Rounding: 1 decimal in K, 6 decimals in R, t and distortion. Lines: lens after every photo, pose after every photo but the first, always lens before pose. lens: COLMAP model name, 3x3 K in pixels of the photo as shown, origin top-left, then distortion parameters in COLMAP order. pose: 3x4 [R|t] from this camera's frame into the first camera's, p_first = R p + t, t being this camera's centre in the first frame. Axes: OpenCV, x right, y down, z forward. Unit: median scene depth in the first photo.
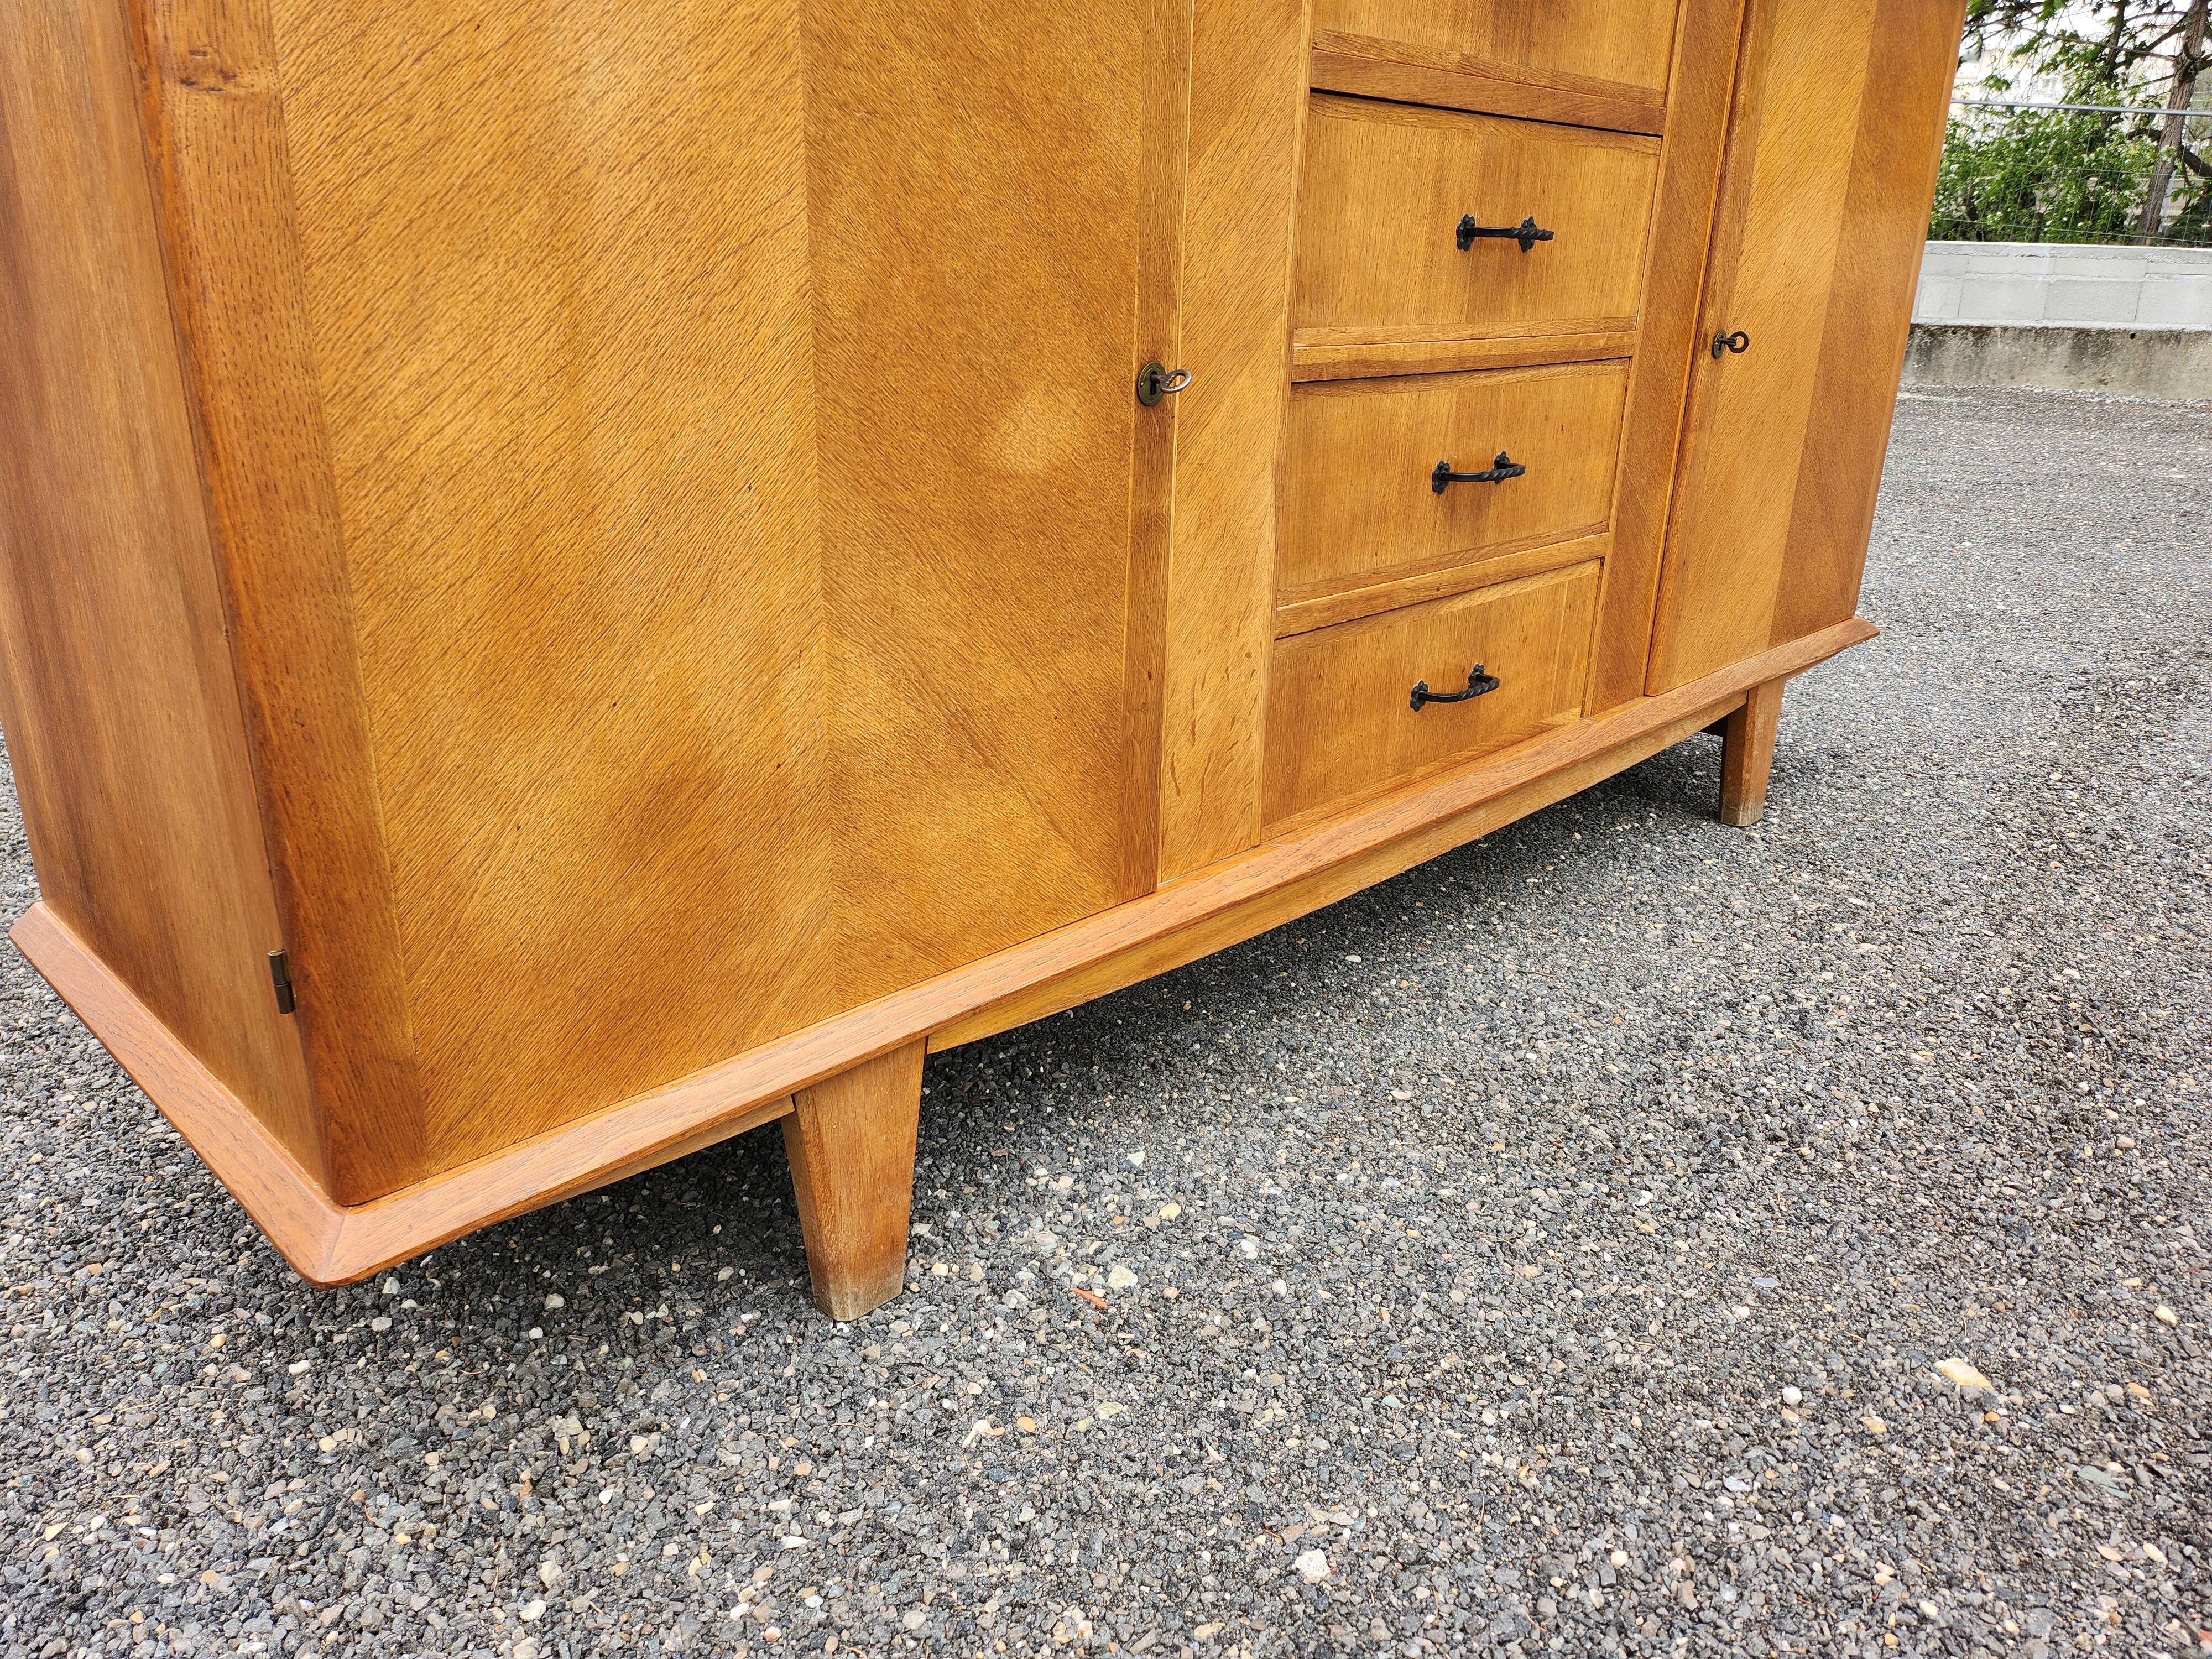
lens RADIAL K [[1560.2, 0, 1109.4], [0, 1560.2, 815.0], [0, 0, 1]] dist [0.076123, -0.083750]
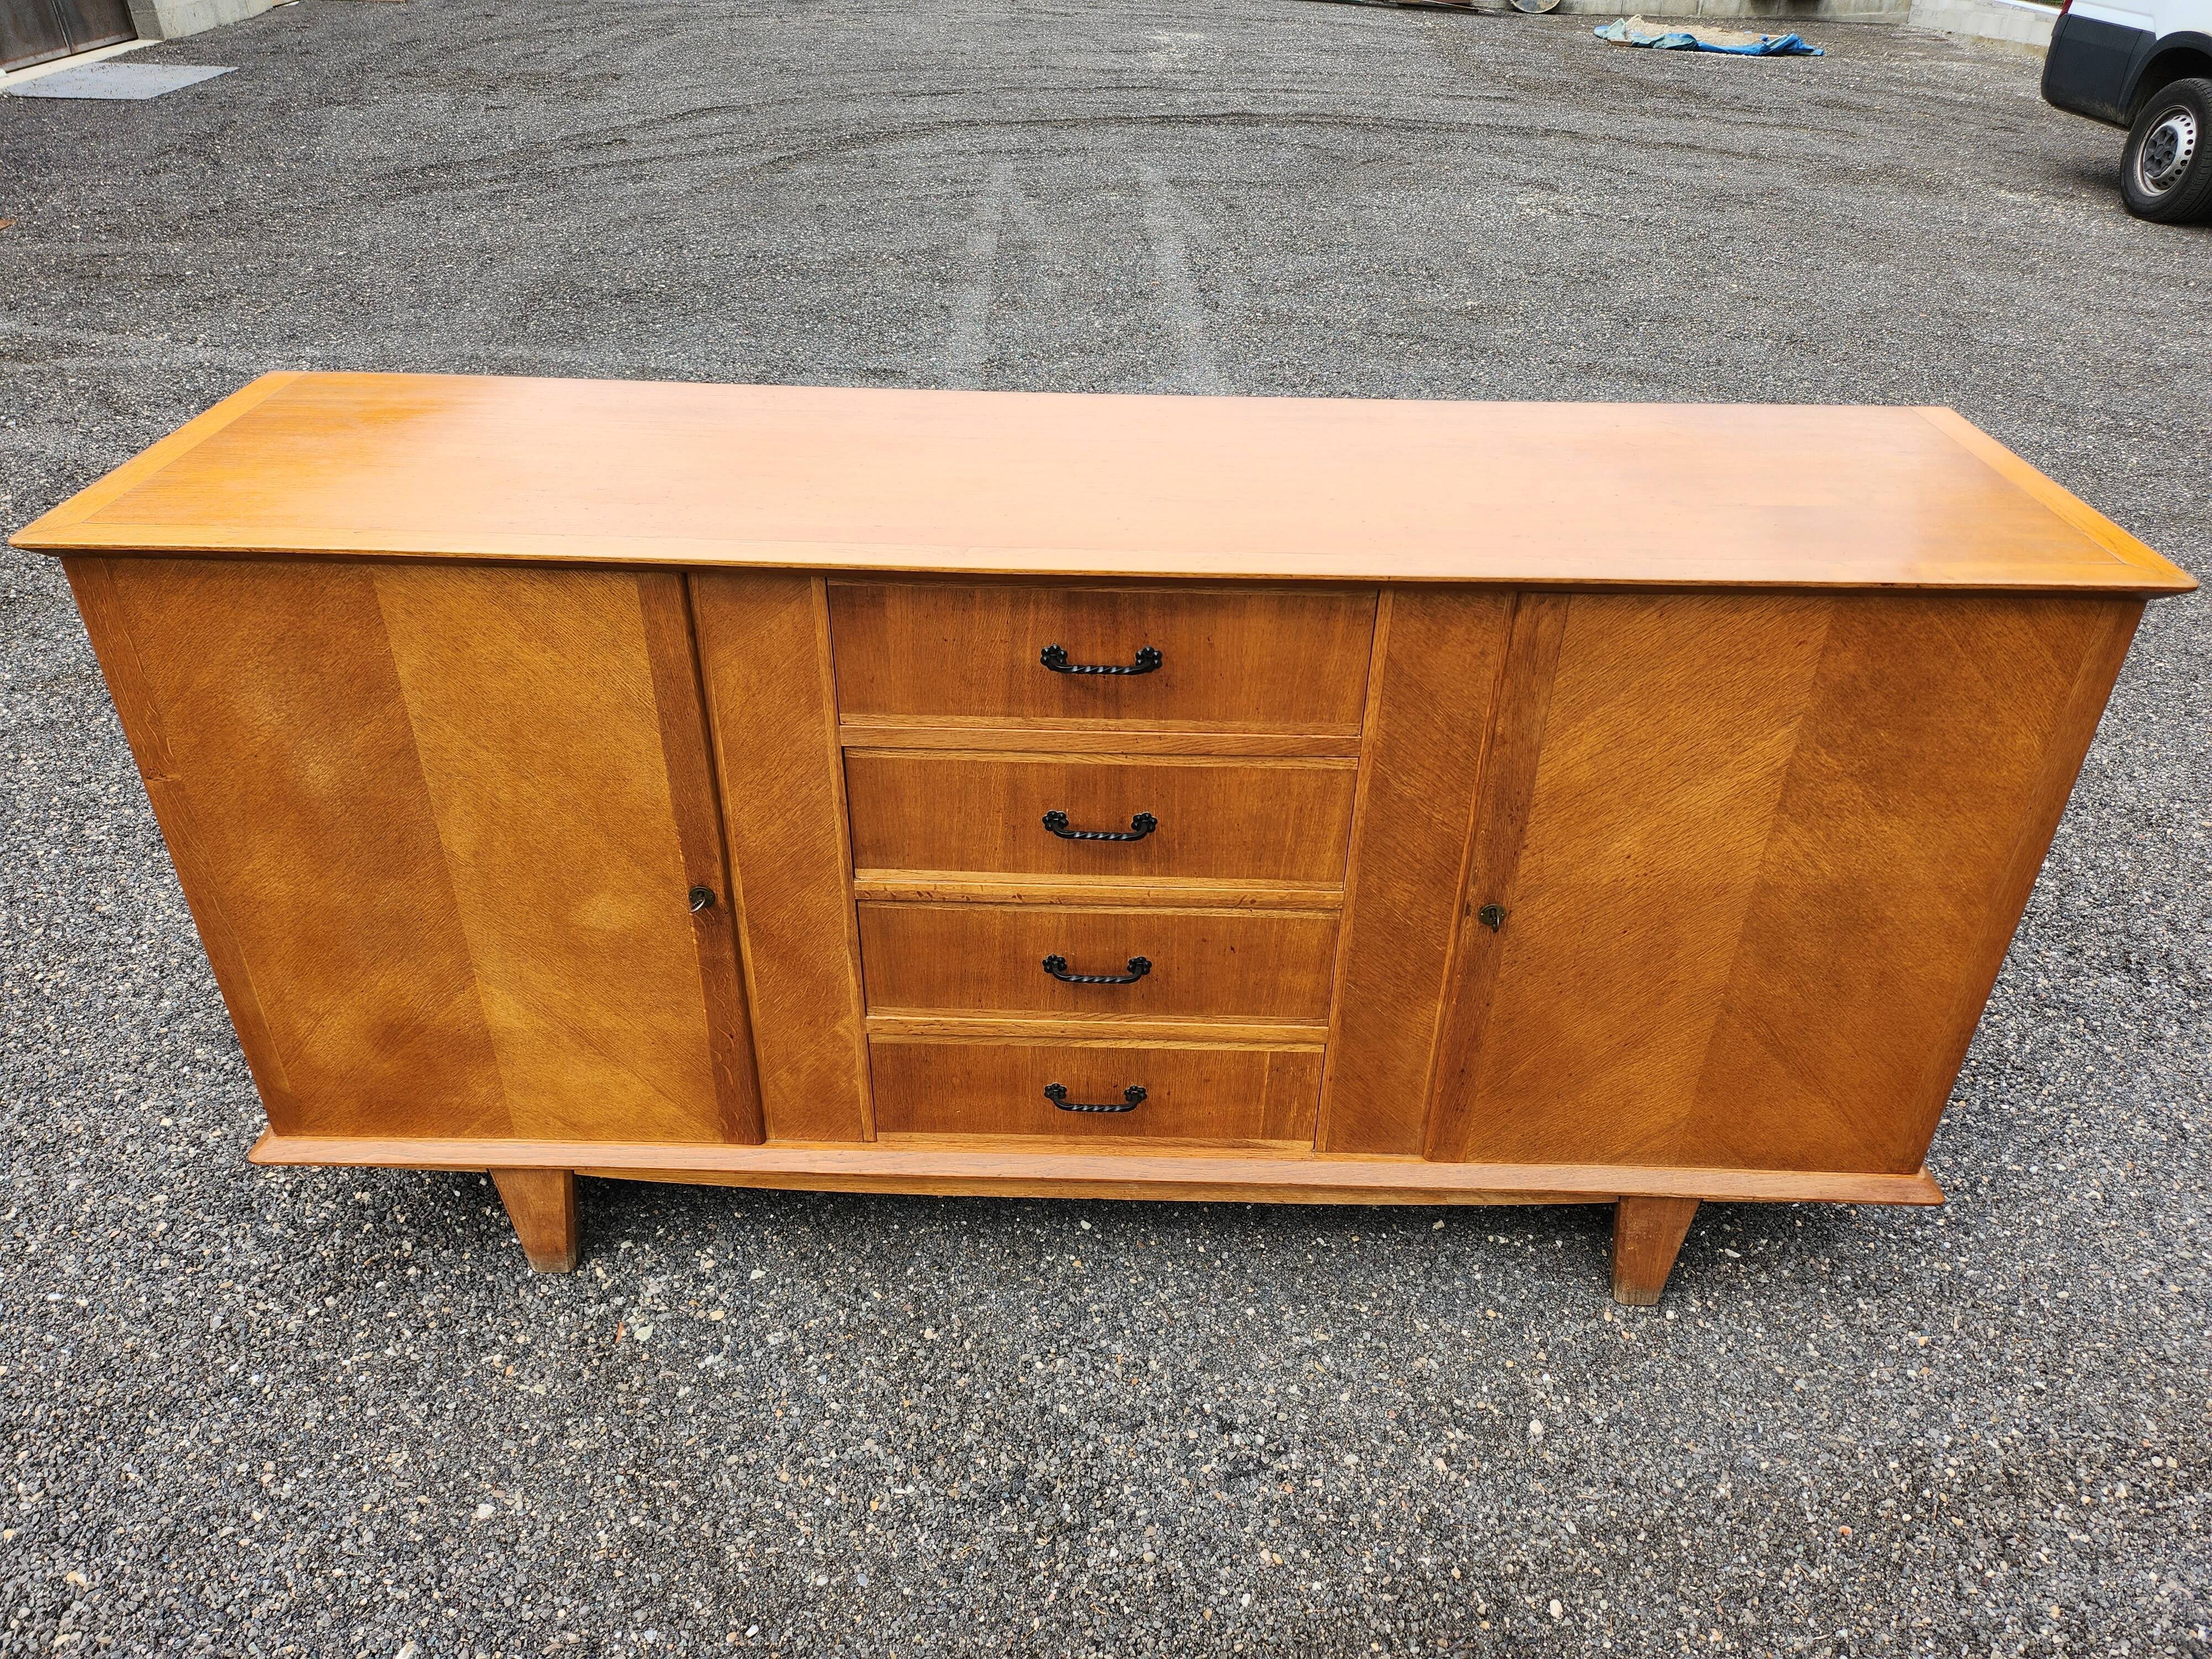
lens RADIAL K [[1560.2, 0, 1103.2], [0, 1560.2, 834.7], [0, 0, 1]] dist [0.076123, -0.083750]
pose [[0.681319, 0.383801, -0.623298, 1.203896], [-0.251047, 0.922389, 0.293553, -0.842865], [0.687590, -0.043527, 0.724794, 0.081474]]
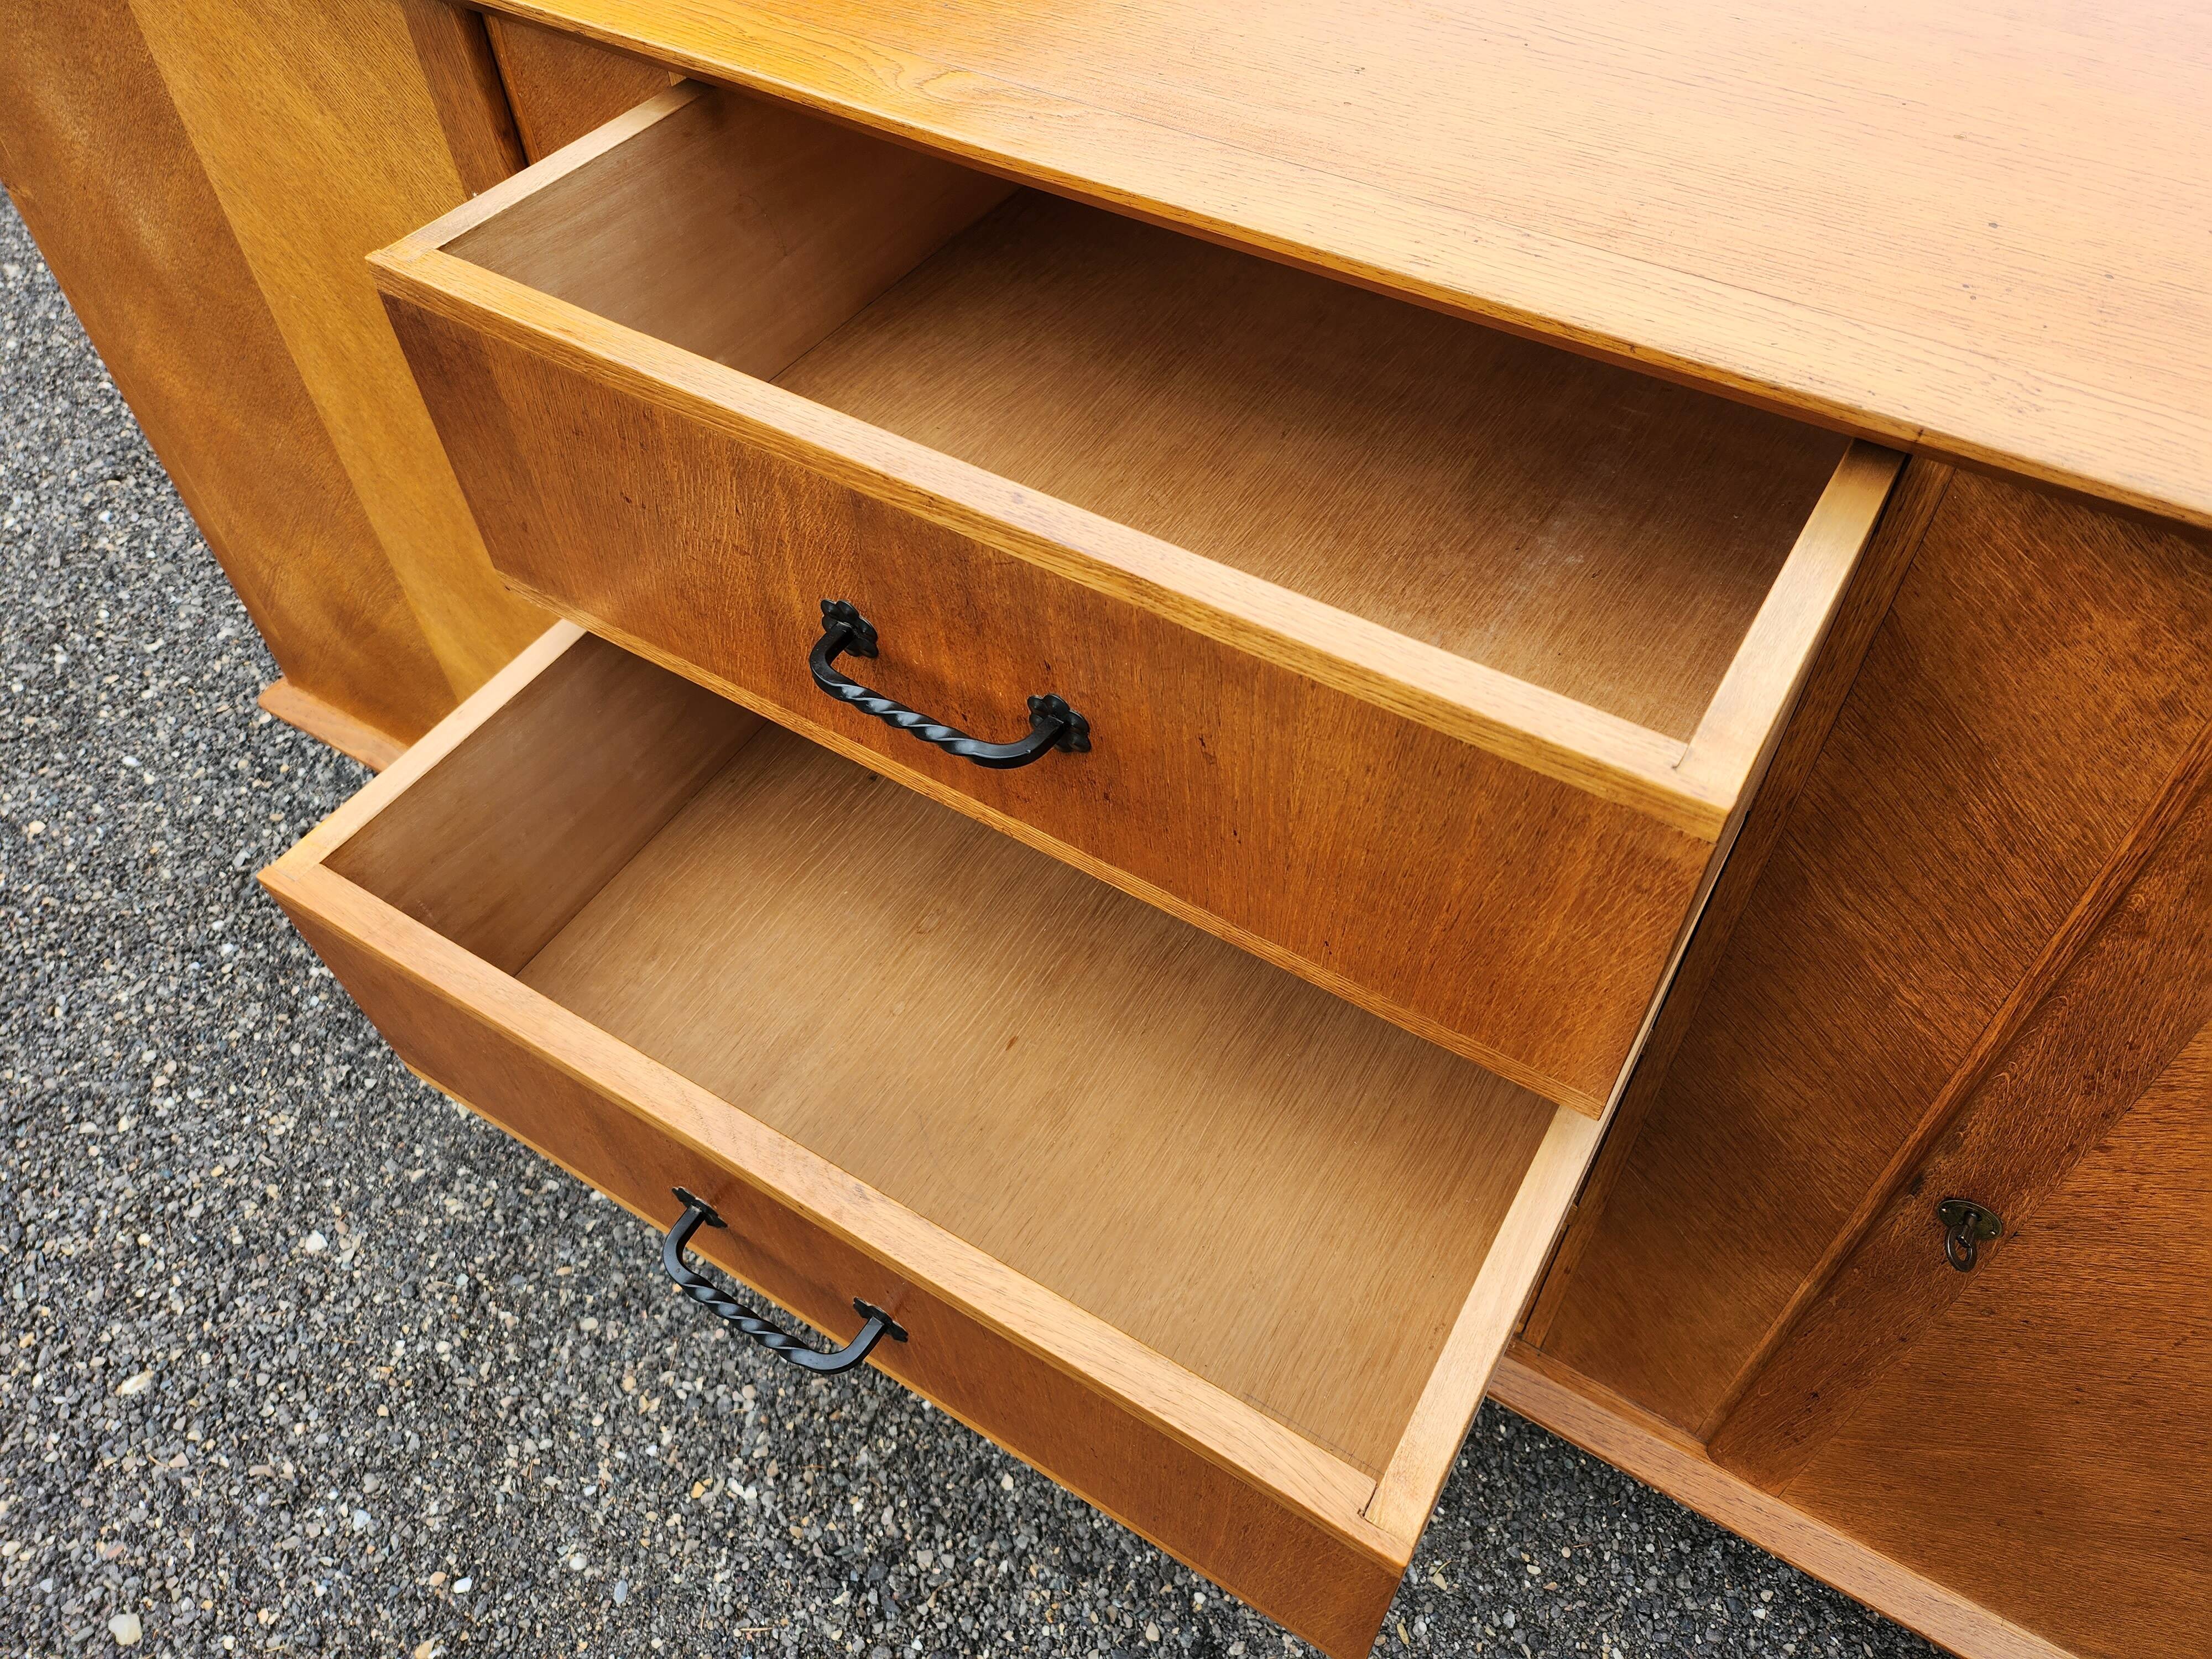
lens RADIAL K [[1569.7, 0, 1127.1], [0, 1569.7, 819.8], [0, 0, 1]] dist [0.064973, -0.073376]
pose [[0.211673, 0.725893, -0.654426, 0.788033], [-0.322105, 0.684002, 0.654515, -0.858903], [0.922736, 0.072251, 0.378599, 0.838588]]
